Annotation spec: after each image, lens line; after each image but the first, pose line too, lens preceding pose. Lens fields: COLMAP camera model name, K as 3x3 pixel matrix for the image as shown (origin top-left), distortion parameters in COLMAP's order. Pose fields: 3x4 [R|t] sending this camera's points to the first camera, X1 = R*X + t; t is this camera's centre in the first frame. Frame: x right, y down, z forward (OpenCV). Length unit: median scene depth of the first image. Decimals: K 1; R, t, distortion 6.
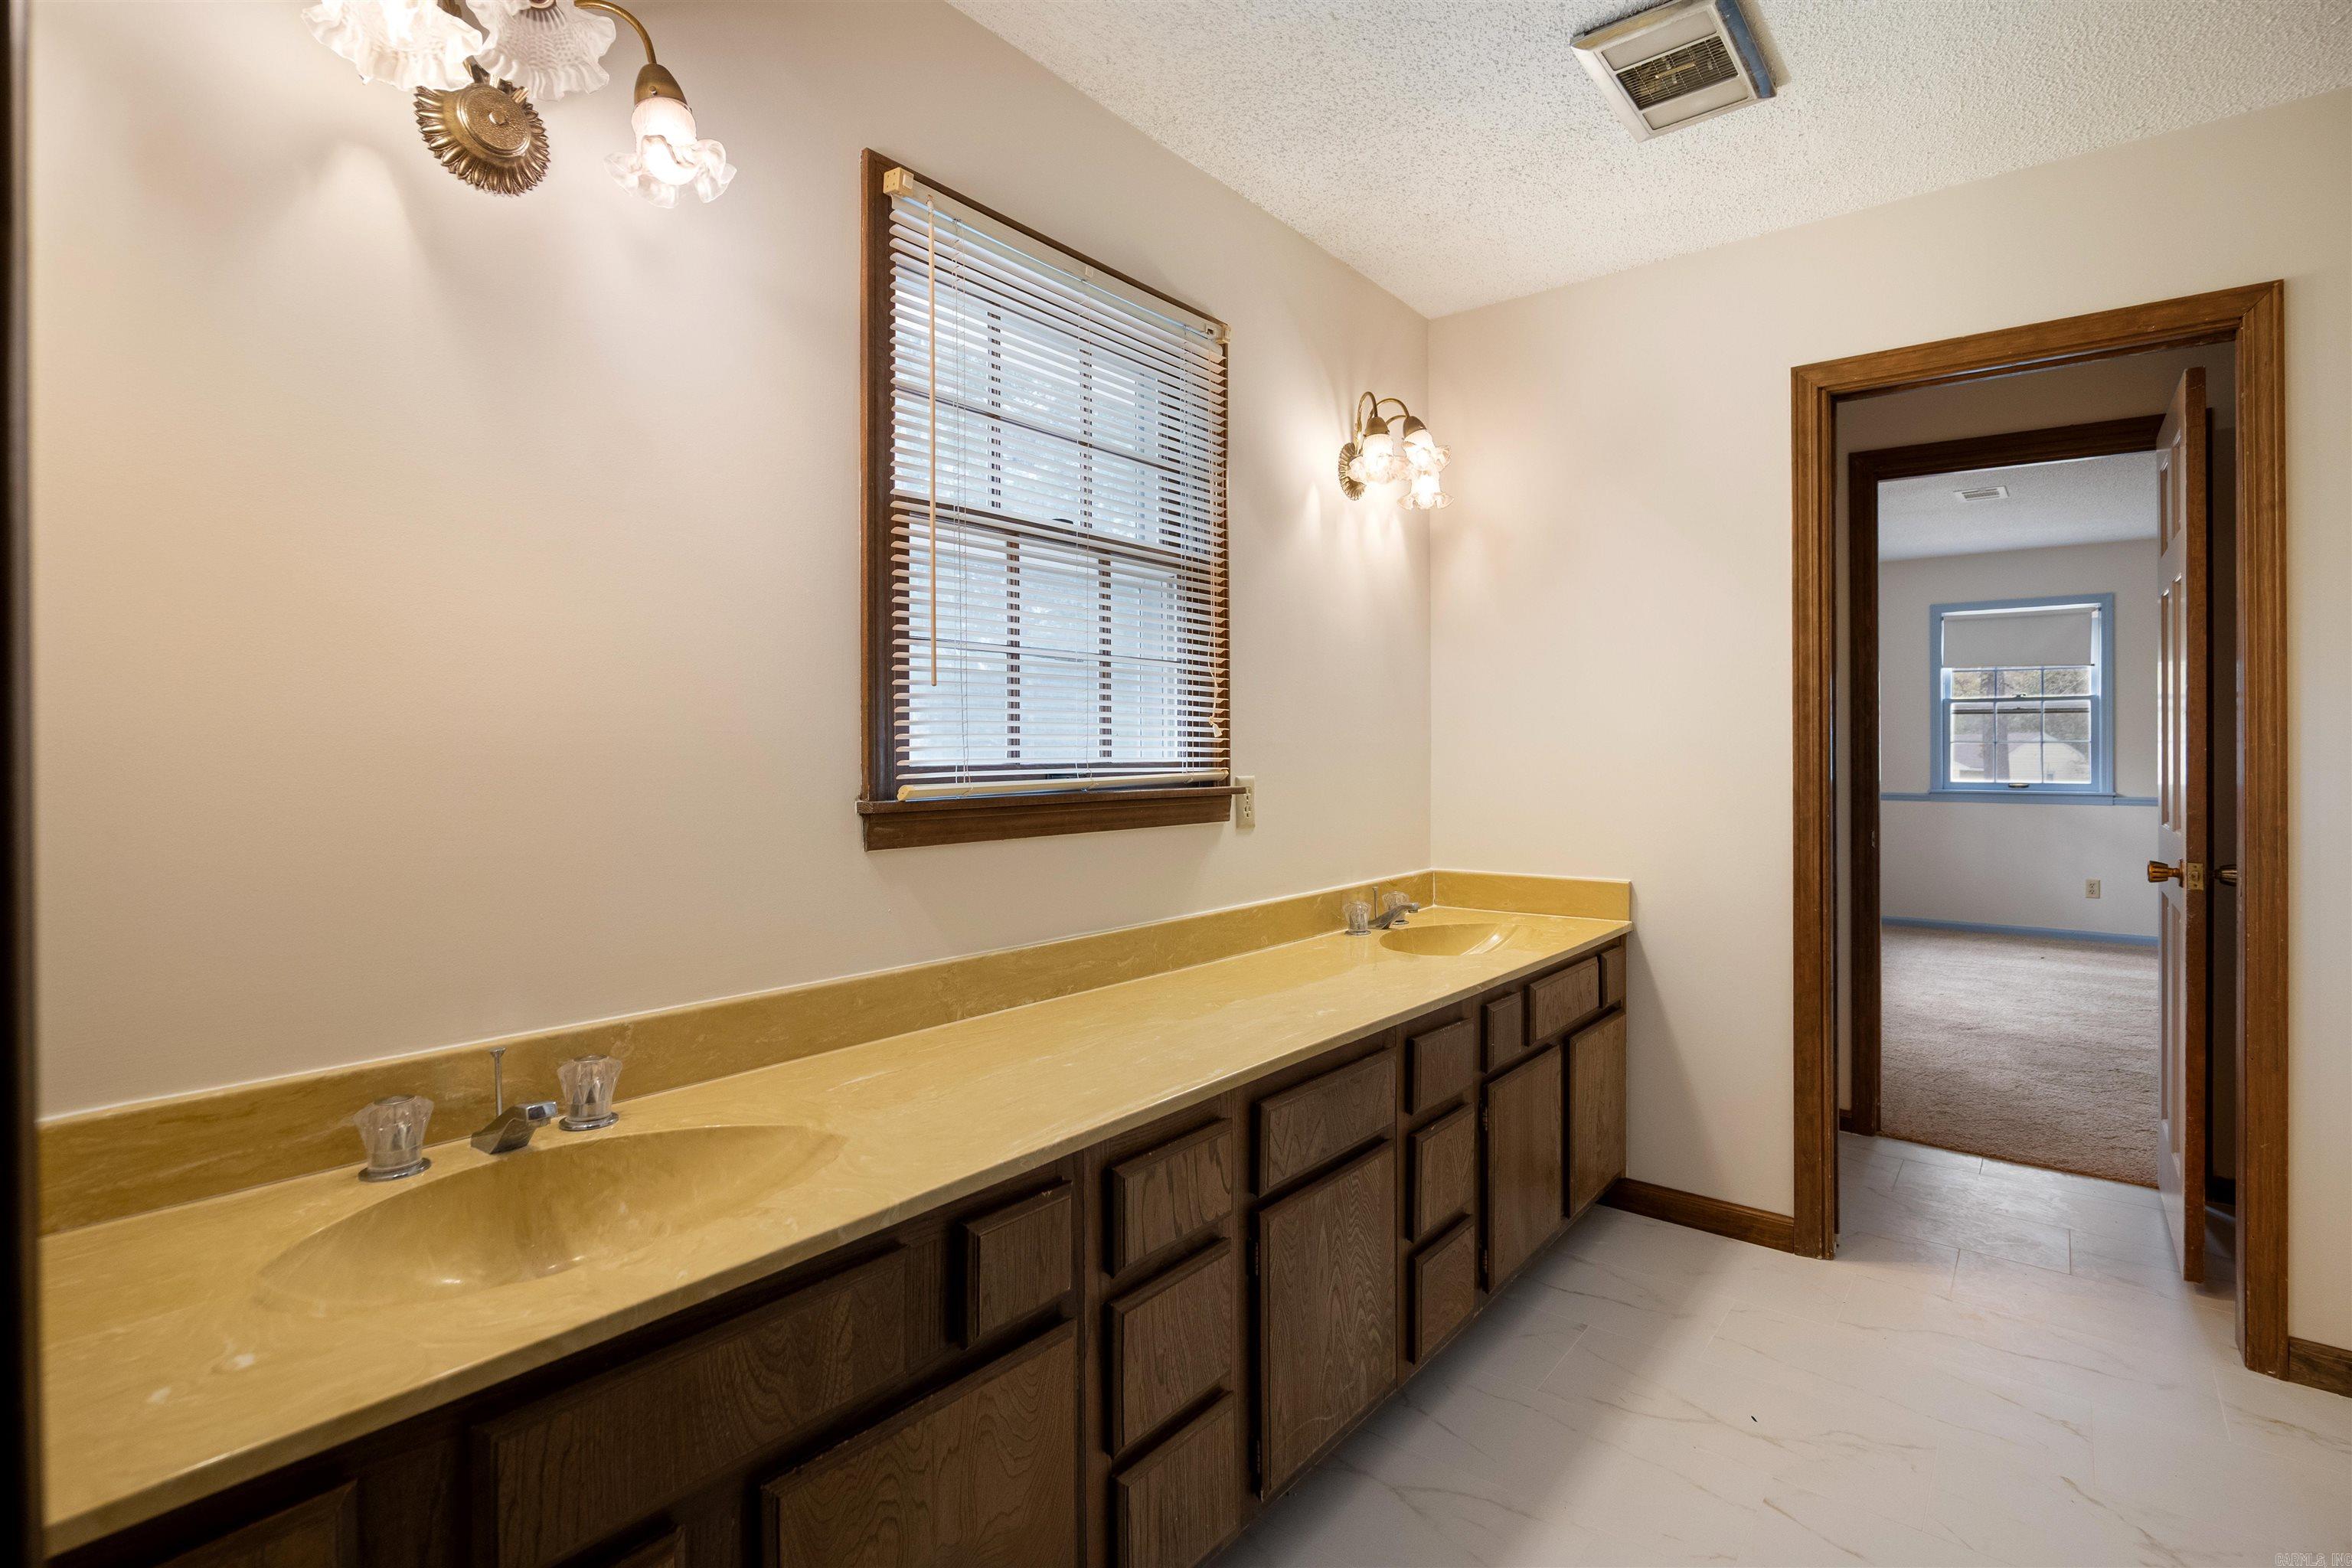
lens RADIAL K [[1108.7, 0, 1180.6], [0, 1108.7, 768.8], [0, 0, 1]] dist [-0.020768, 0.005069]
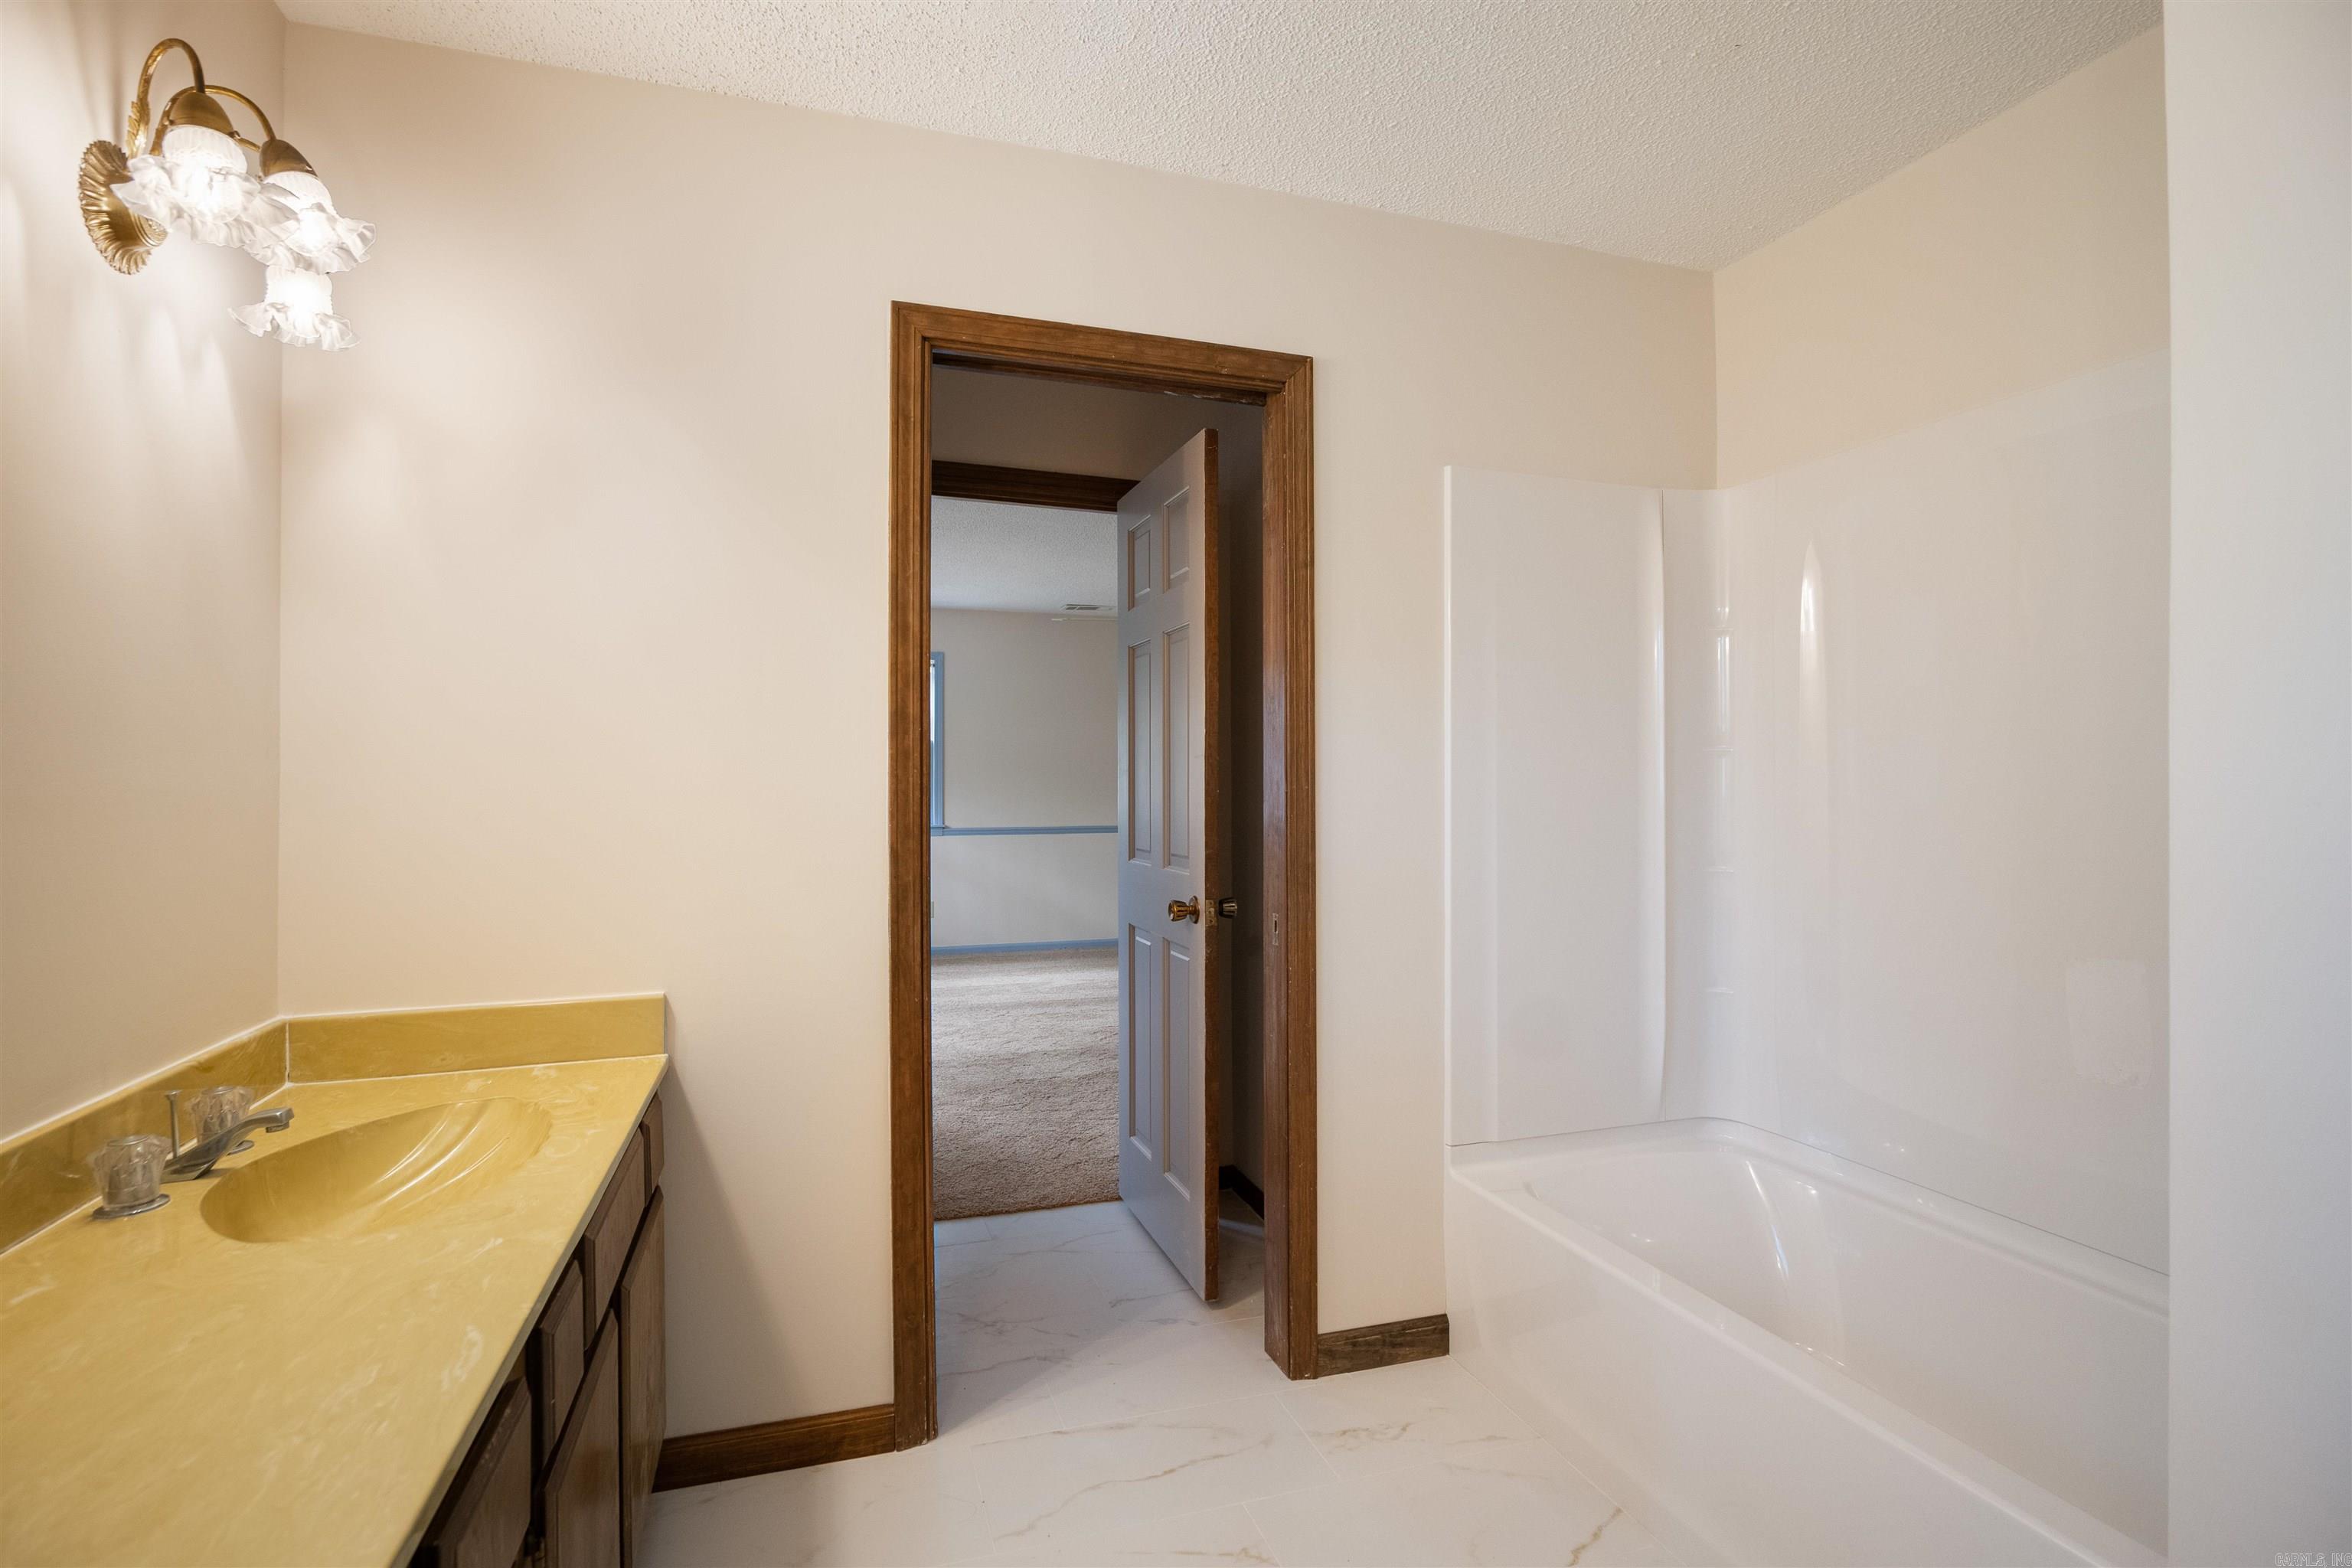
lens RADIAL K [[1108.7, 0, 1180.6], [0, 1108.7, 768.8], [0, 0, 1]] dist [-0.020768, 0.005069]
pose [[0.545875, 0.009578, 0.837812, 0.019234], [0.019198, 0.999529, -0.023935, -0.013184], [-0.837647, 0.029150, 0.545434, 0.405465]]
